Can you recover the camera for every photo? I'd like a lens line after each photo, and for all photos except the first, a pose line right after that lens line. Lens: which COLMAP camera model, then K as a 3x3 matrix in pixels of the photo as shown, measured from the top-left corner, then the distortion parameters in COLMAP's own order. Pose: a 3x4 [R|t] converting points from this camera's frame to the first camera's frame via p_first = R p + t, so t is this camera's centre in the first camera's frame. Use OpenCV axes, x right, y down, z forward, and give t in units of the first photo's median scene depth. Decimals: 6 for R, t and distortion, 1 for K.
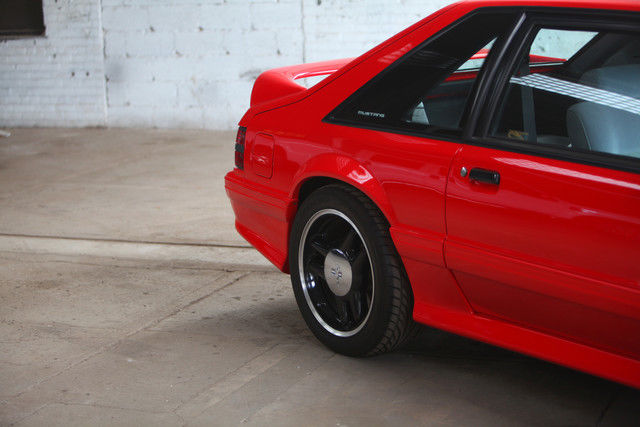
lens RADIAL K [[1499.3, 0, 320.0], [0, 1499.3, 213.5], [0, 0, 1]] dist [-0.203387, 0.181671]
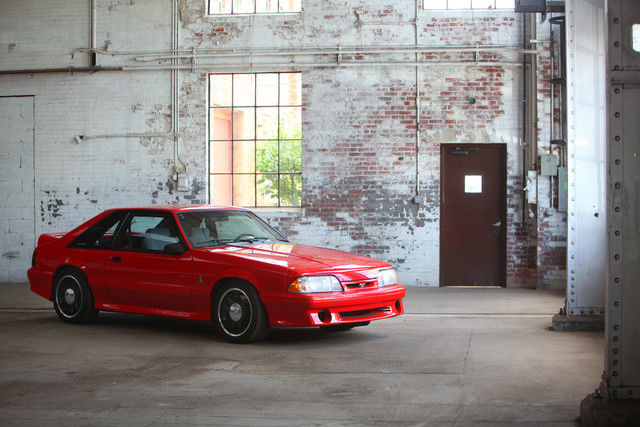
lens RADIAL K [[1317.9, 0, 320.0], [0, 1317.9, 213.5], [0, 0, 1]] dist [-0.295069, 0.052710]
pose [[0.968152, 0.029986, 0.248563, -0.159209], [0.012585, 0.985718, -0.167932, 0.326242], [-0.250048, 0.165712, 0.953947, -1.695786]]
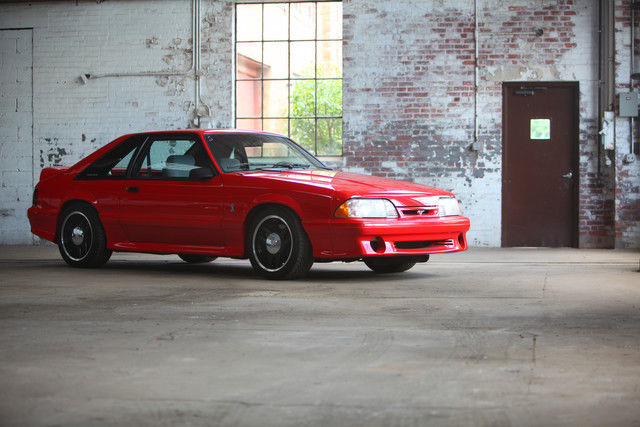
lens RADIAL K [[1499.3, 0, 320.0], [0, 1499.3, 213.5], [0, 0, 1]] dist [-0.203387, 0.181671]
pose [[0.972535, 0.034488, 0.230190, -0.178199], [0.006678, 0.984421, -0.175701, 0.464194], [-0.232663, 0.172413, 0.957153, -1.617364]]
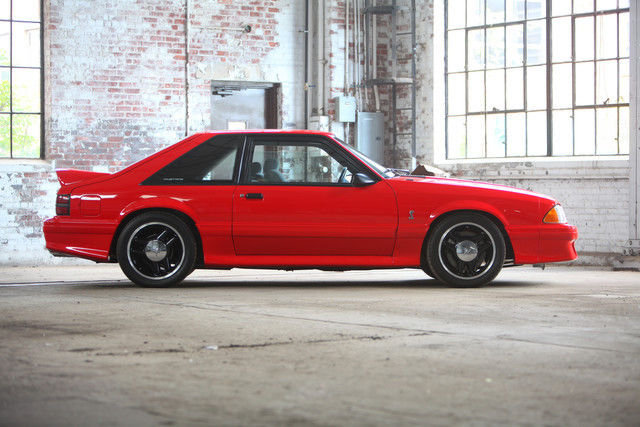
lens RADIAL K [[1857.0, 0, 329.1], [0, 1857.0, 213.1], [0, 0, 1]] dist [-0.010237, 0.294354]
pose [[0.553268, 0.030539, 0.832444, -2.158005], [0.138805, 0.981976, -0.128279, 0.376953], [-0.821357, 0.186520, 0.539057, -0.726406]]
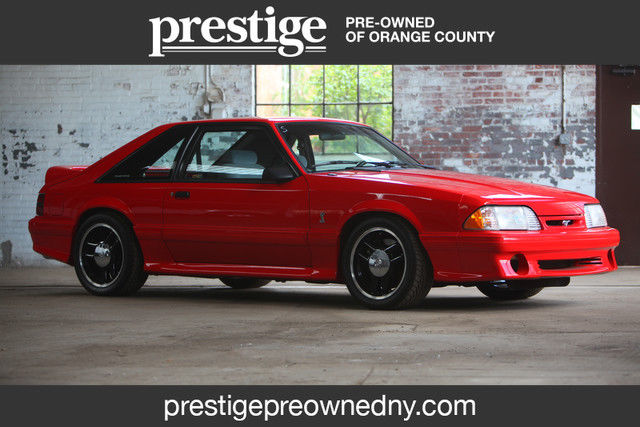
lens RADIAL K [[1857.0, 0, 329.1], [0, 1857.0, 213.1], [0, 0, 1]] dist [-0.010237, 0.294354]
pose [[0.960074, 0.032185, 0.277888, -0.396680], [0.019415, 0.983298, -0.180965, 0.447511], [-0.279071, 0.179135, 0.943414, -1.486405]]
